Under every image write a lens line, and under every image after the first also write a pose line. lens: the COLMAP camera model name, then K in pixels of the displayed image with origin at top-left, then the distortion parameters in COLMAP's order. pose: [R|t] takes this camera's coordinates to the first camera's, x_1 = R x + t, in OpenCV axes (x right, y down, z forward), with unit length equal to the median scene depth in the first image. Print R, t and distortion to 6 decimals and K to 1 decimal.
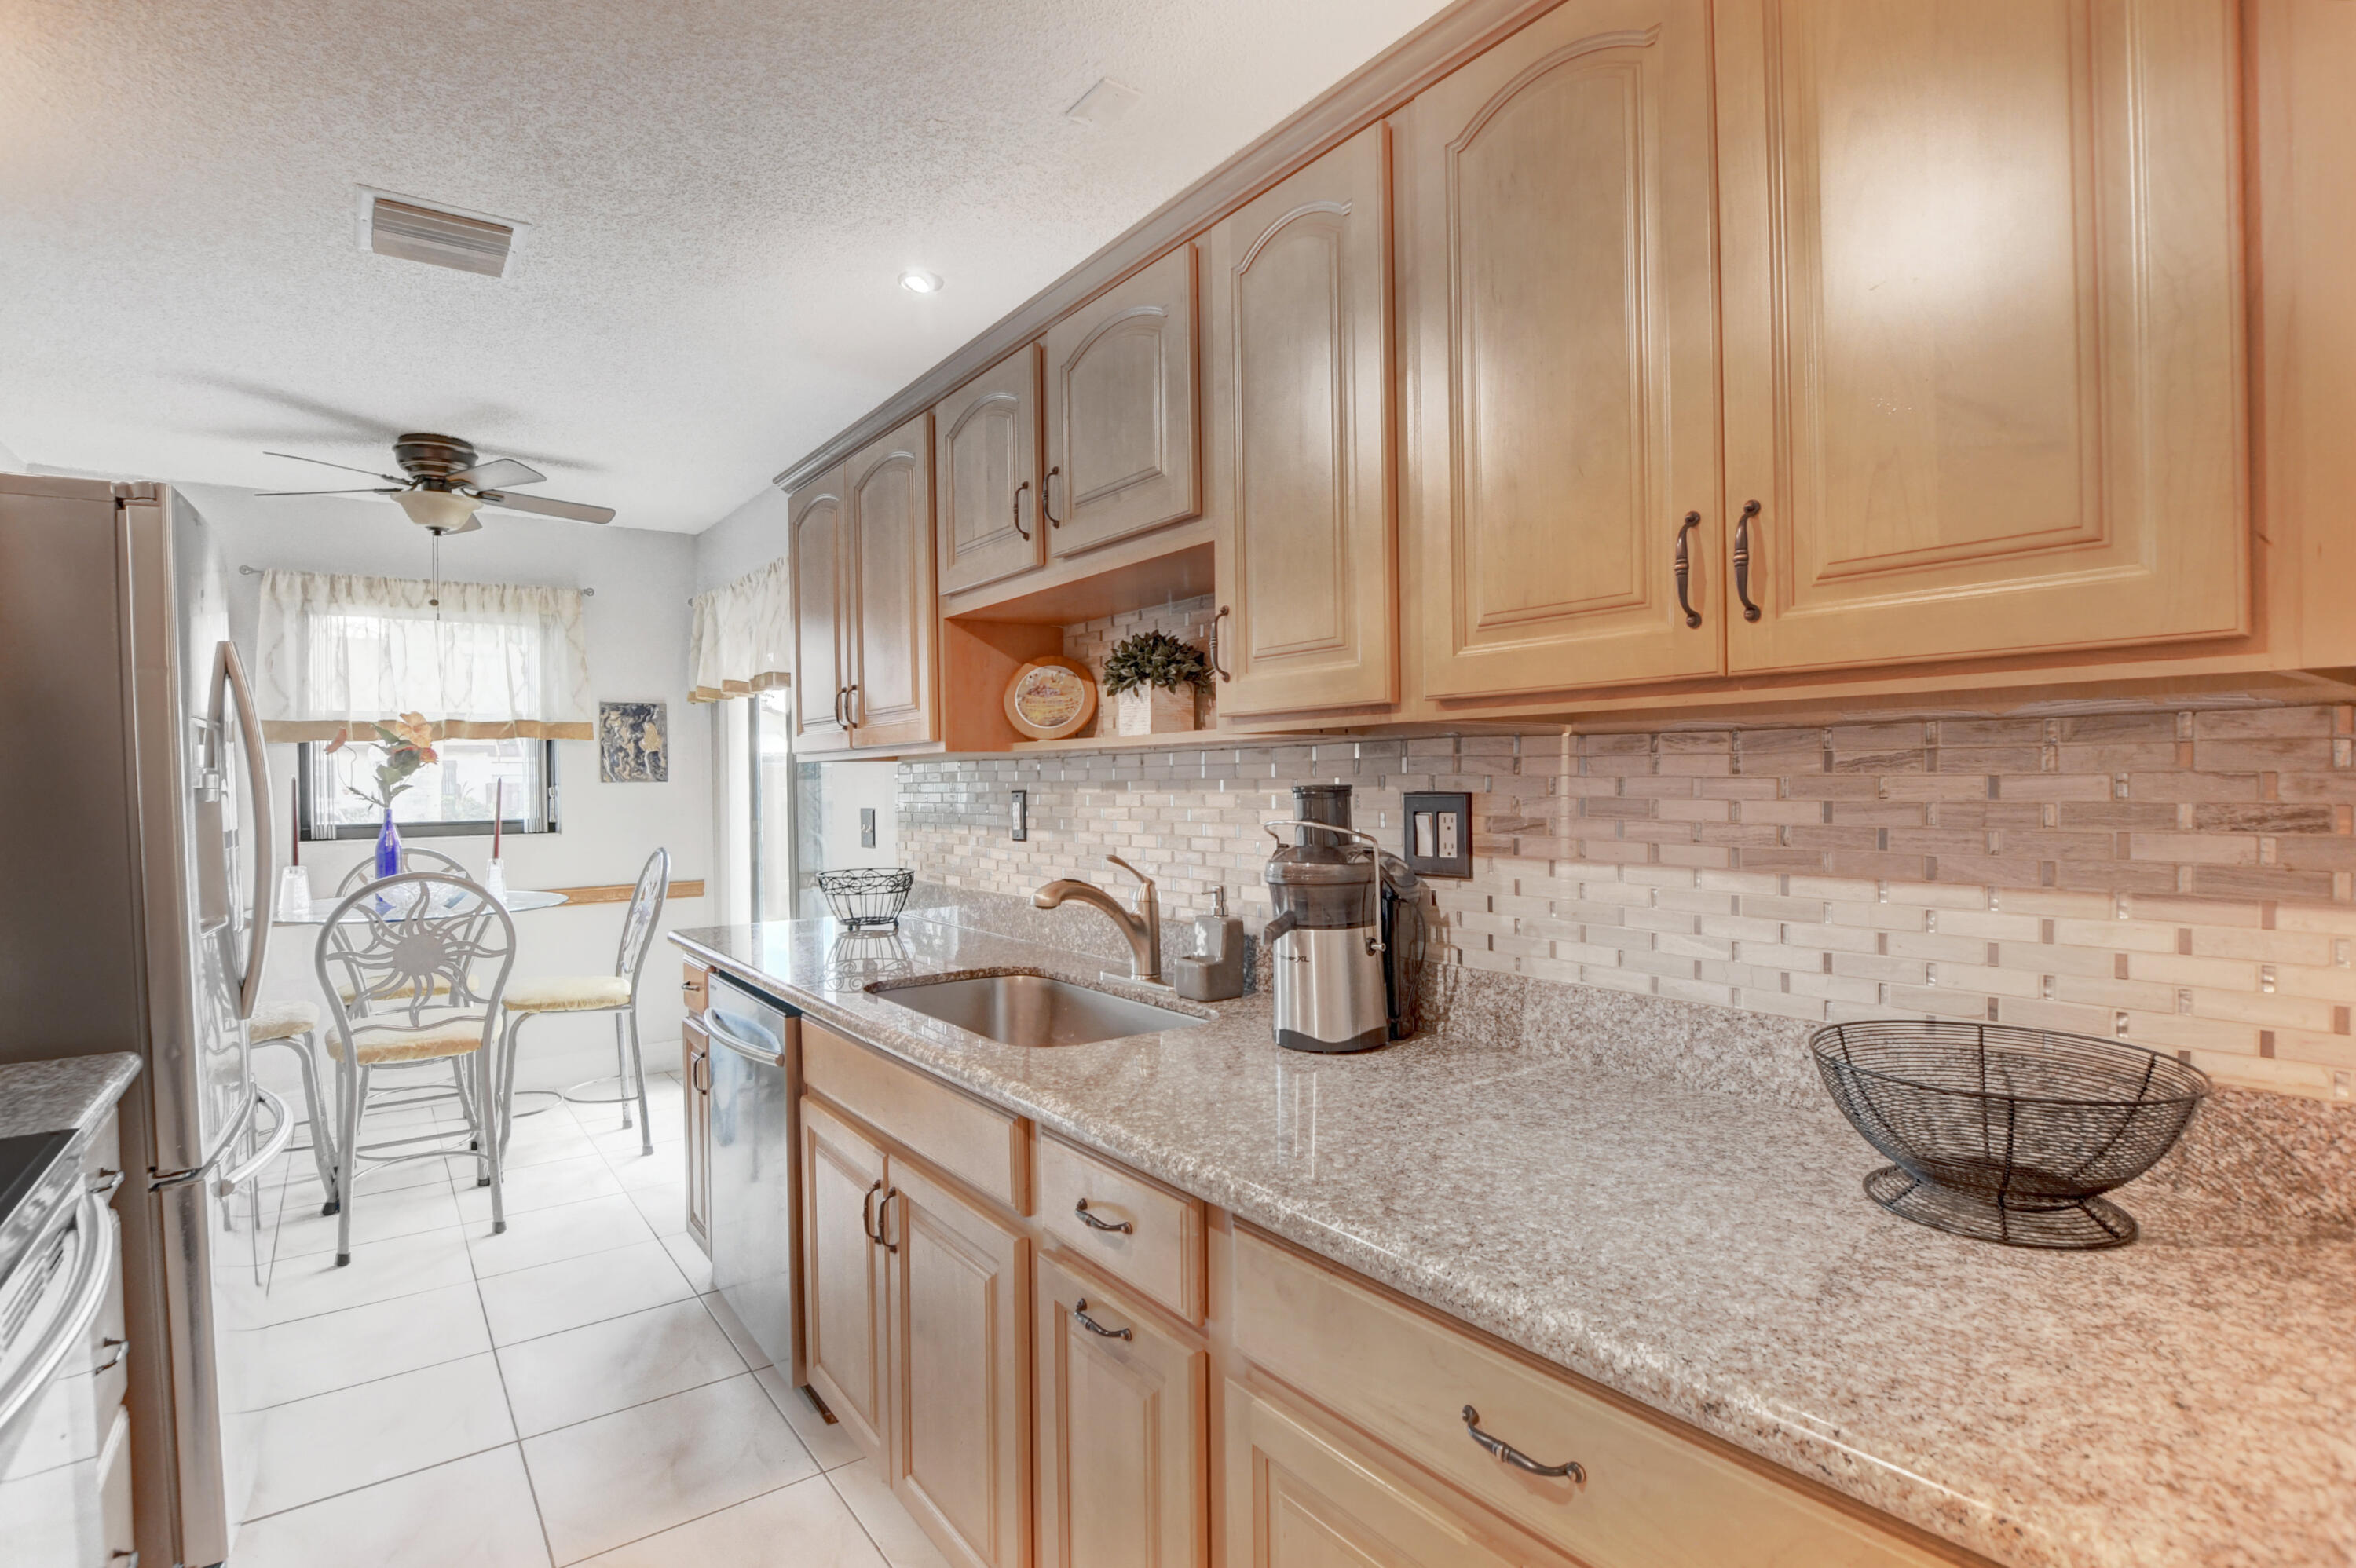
lens RADIAL K [[1105.4, 0, 1132.2], [0, 1105.4, 790.4], [0, 0, 1]] dist [-0.028920, 0.002887]
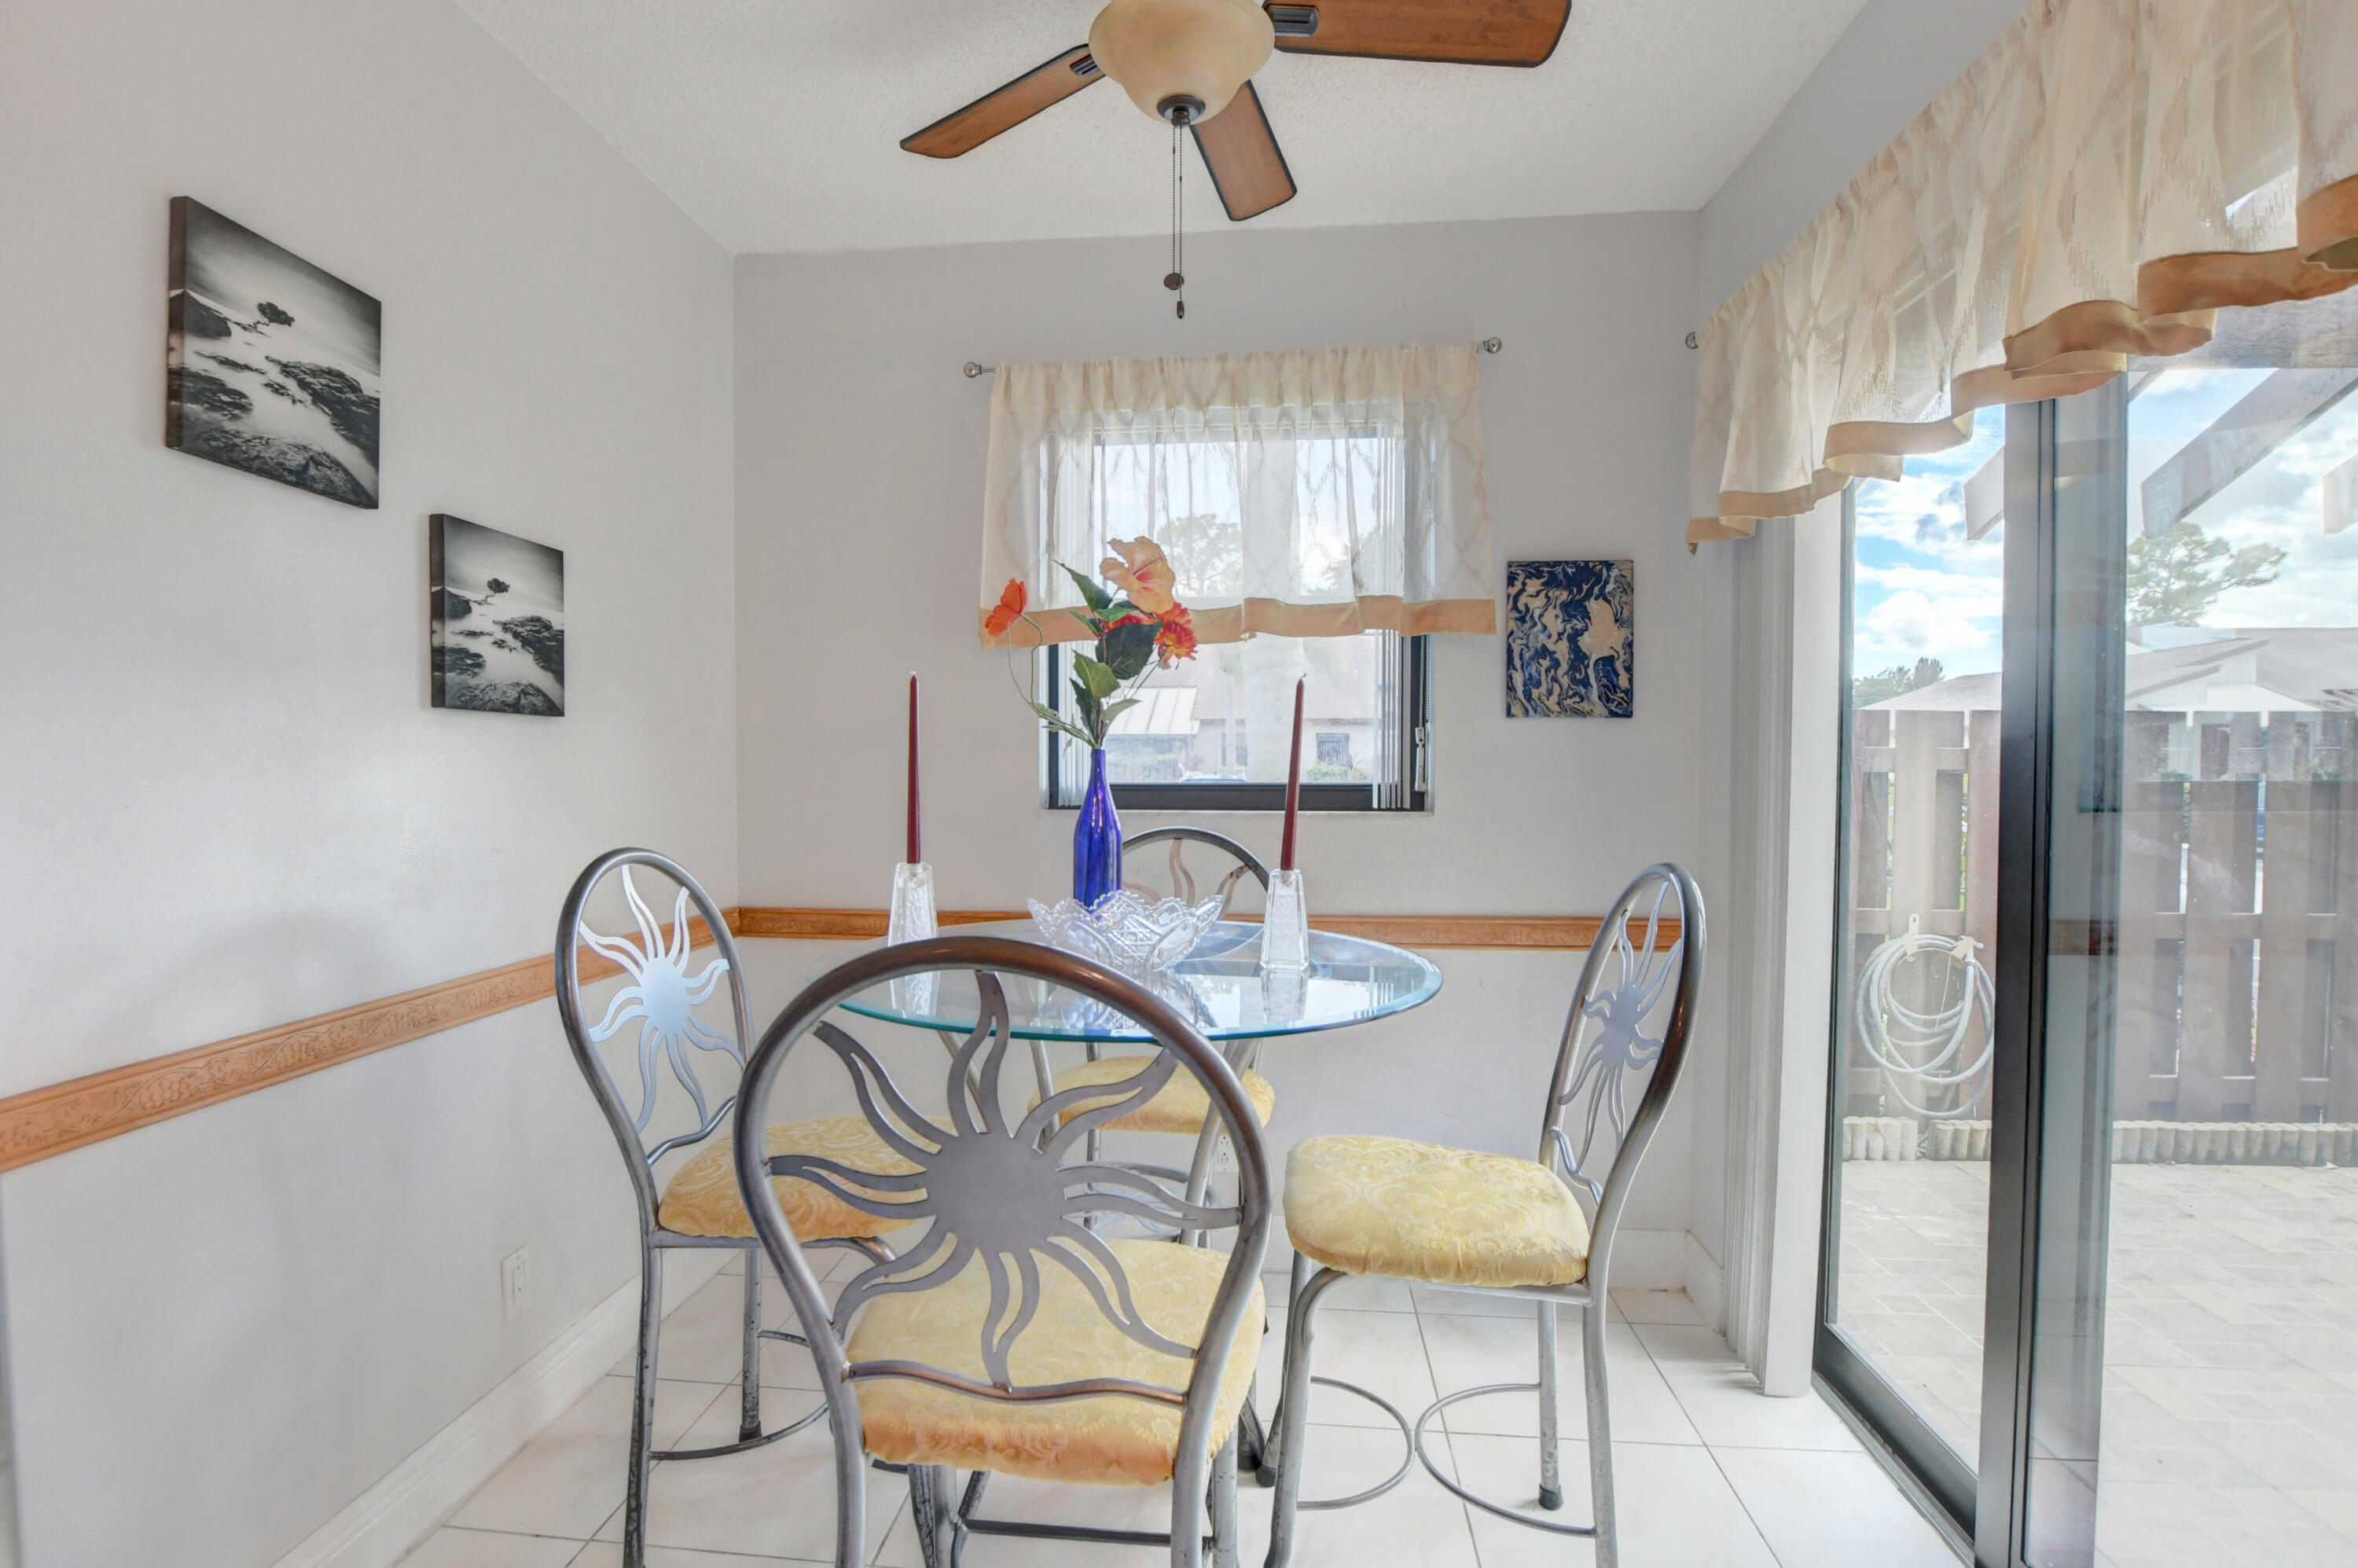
lens RADIAL K [[1106.4, 0, 1190.3], [0, 1106.4, 771.8], [0, 0, 1]] dist [-0.028920, 0.002887]
pose [[0.761094, 0.023777, -0.648206, -0.300859], [-0.019593, 0.999715, 0.013665, 0.016556], [0.648346, 0.002300, 0.761342, 0.588474]]
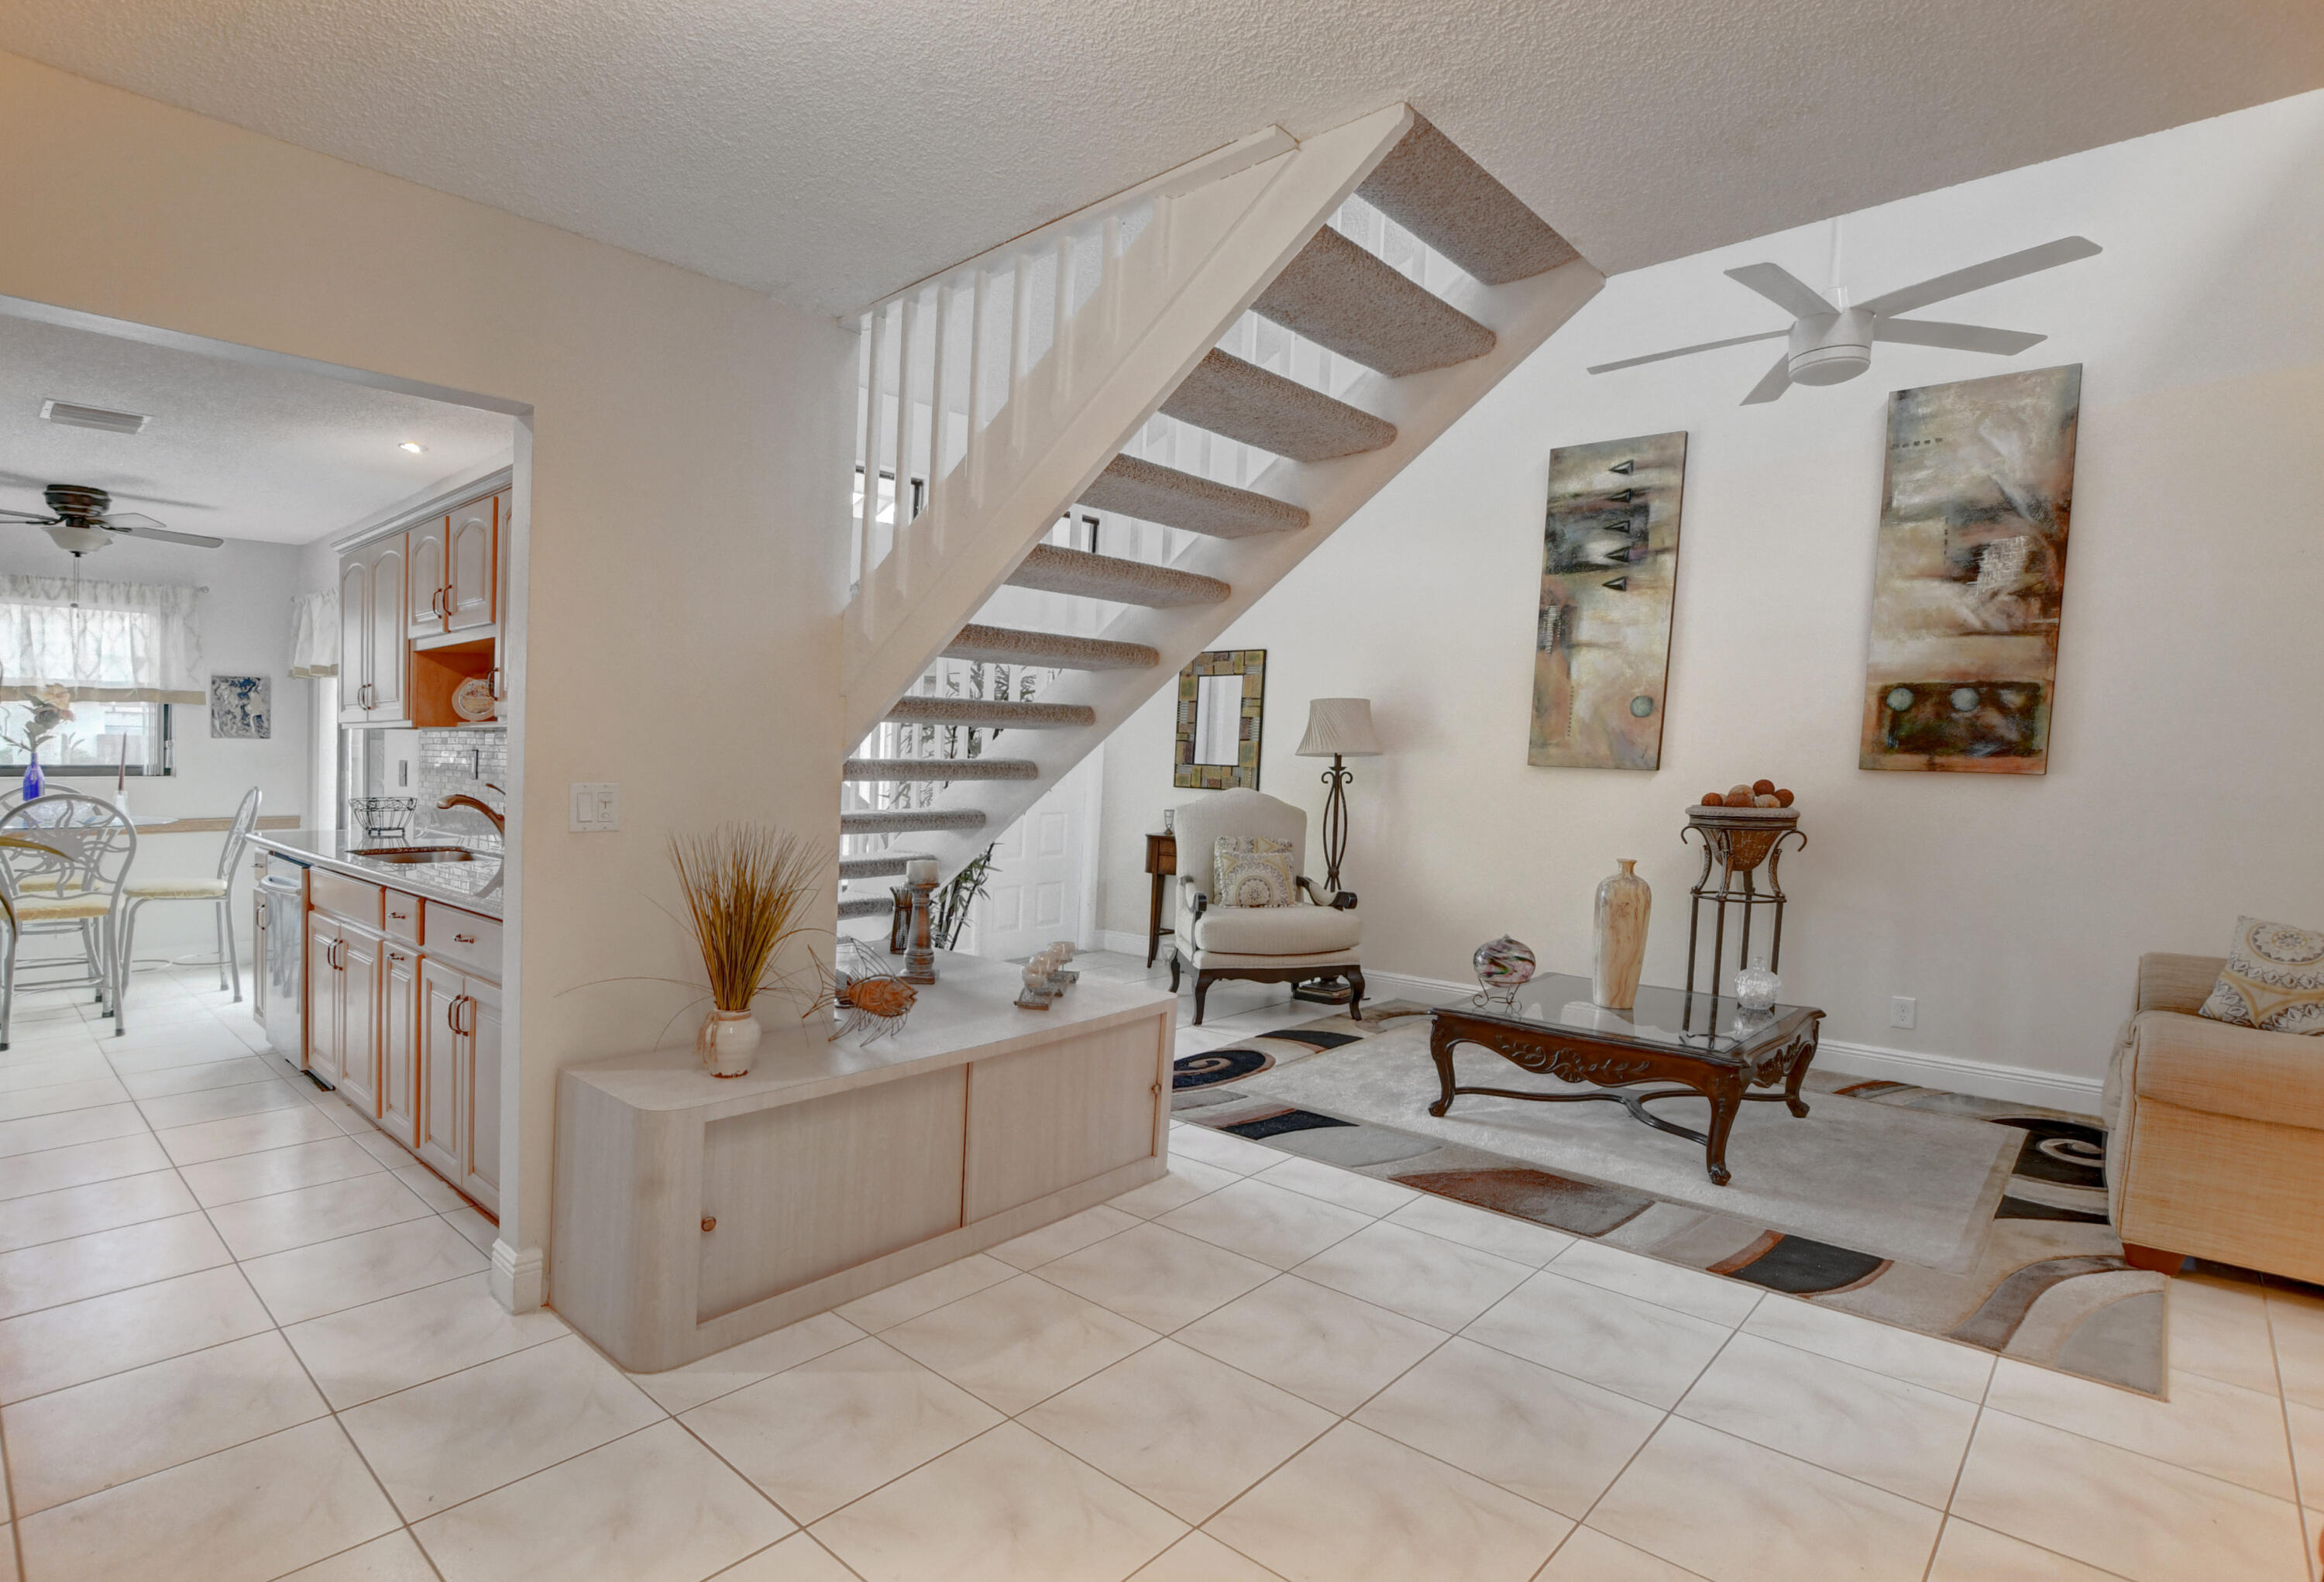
lens RADIAL K [[1163.3, 0, 1120.4], [0, 1163.3, 773.6], [0, 0, 1]] dist [-0.026329, -0.001151]
pose [[0.979275, 0.021800, 0.201359, 0.336743], [-0.023469, 0.999707, 0.005906, 0.001962], [-0.201171, -0.010510, 0.979500, -0.610906]]
